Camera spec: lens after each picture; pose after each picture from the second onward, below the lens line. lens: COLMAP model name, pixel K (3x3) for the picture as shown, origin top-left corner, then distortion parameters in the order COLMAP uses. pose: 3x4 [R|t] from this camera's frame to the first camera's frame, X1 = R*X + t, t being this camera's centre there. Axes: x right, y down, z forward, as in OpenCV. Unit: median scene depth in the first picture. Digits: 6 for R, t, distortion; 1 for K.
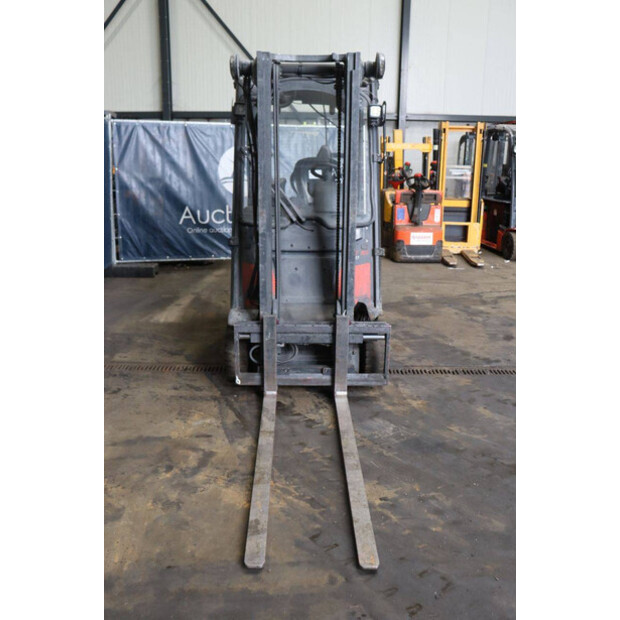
lens RADIAL K [[578.2, 0, 312.3], [0, 578.2, 304.4], [0, 0, 1]] dist [-0.072654, 0.000000]
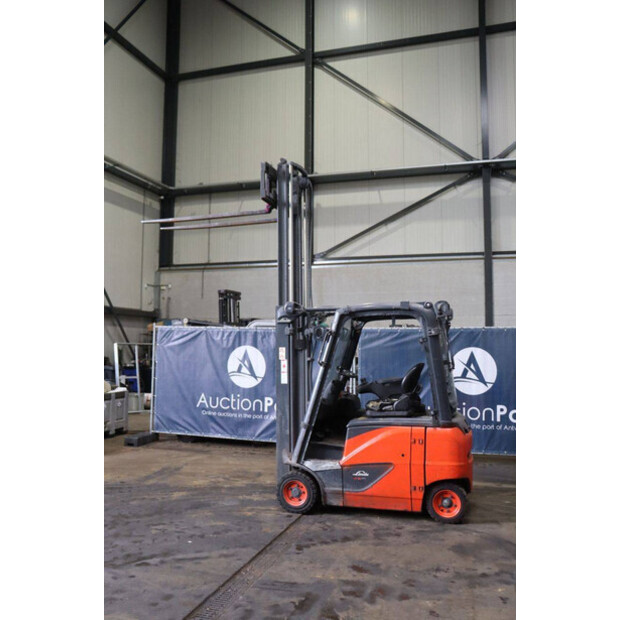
lens RADIAL K [[578.2, 0, 296.1], [0, 578.2, 304.9], [0, 0, 1]] dist [-0.072654, 0.000000]
pose [[-0.332896, -0.079313, -0.939622, 1.670394], [-0.243824, 0.969809, 0.004522, -0.424156], [0.910895, 0.230607, -0.342184, 1.541241]]
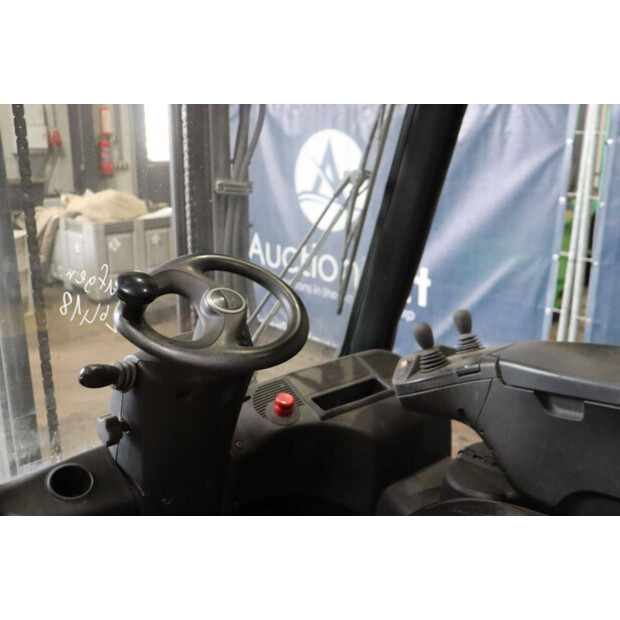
lens RADIAL K [[633.0, 0, 318.1], [0, 633.0, 304.6], [0, 0, 1]] dist [-0.039893, 0.000000]
pose [[-0.712415, 0.168509, -0.681227, 0.177768], [-0.189817, 0.888285, 0.418234, -0.378048], [0.675599, 0.427264, -0.600842, 1.321635]]
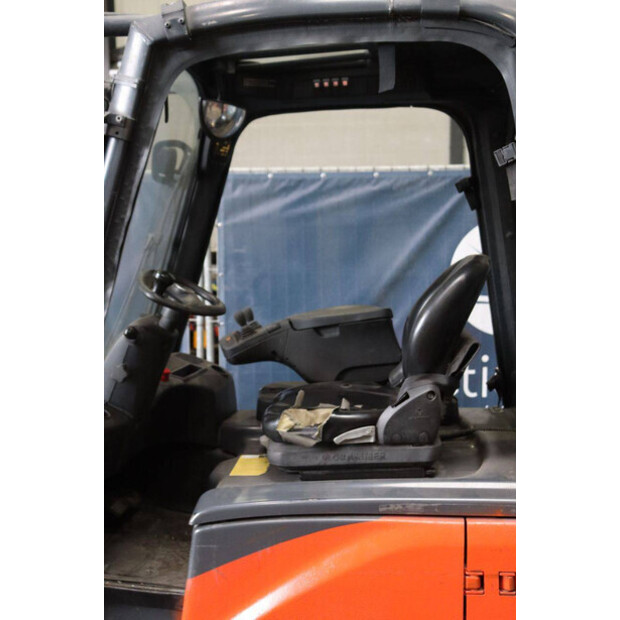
lens RADIAL K [[812.5, 0, 304.4], [0, 812.5, 308.9], [0, 0, 1]] dist [0.035821, 0.000000]
pose [[-0.111103, 0.074865, -0.990985, 0.626422], [-0.241466, 0.965244, 0.099992, -0.334375], [0.964028, 0.250399, -0.089164, 1.288955]]
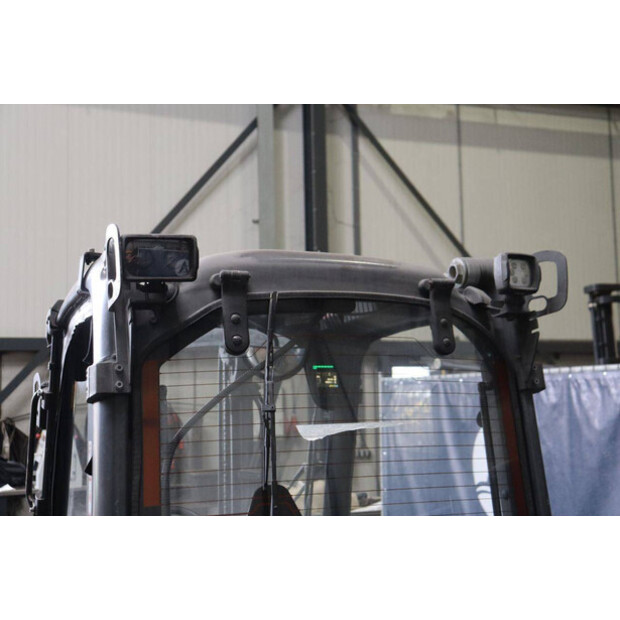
lens RADIAL K [[885.9, 0, 305.1], [0, 885.9, 309.4], [0, 0, 1]] dist [0.082540, 0.000000]
pose [[-0.942520, -0.029836, -0.332816, 0.174928], [-0.074127, 0.989858, 0.121185, -0.539642], [0.325825, 0.138890, -0.935172, 1.841910]]
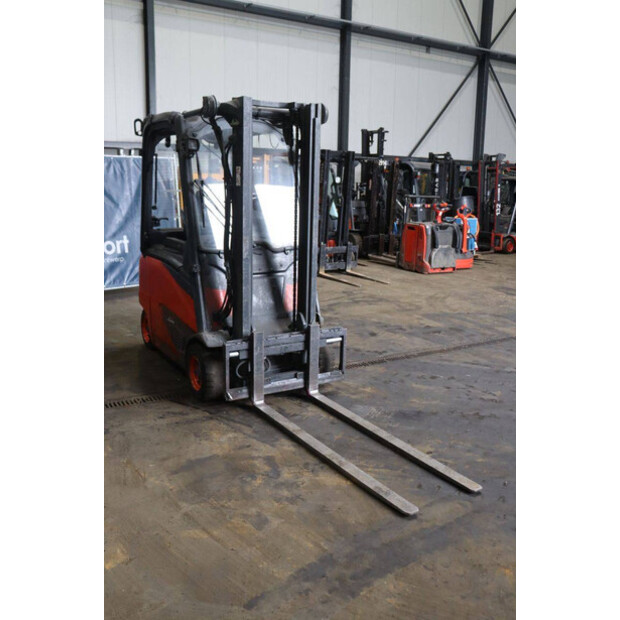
lens RADIAL K [[578.2, 0, 320.7], [0, 578.2, 303.7], [0, 0, 1]] dist [-0.072654, 0.000000]
pose [[0.855464, -0.094516, 0.509163, -0.518174], [0.116387, 0.993141, -0.011189, -0.007490], [-0.504613, 0.068832, 0.860597, -0.014047]]
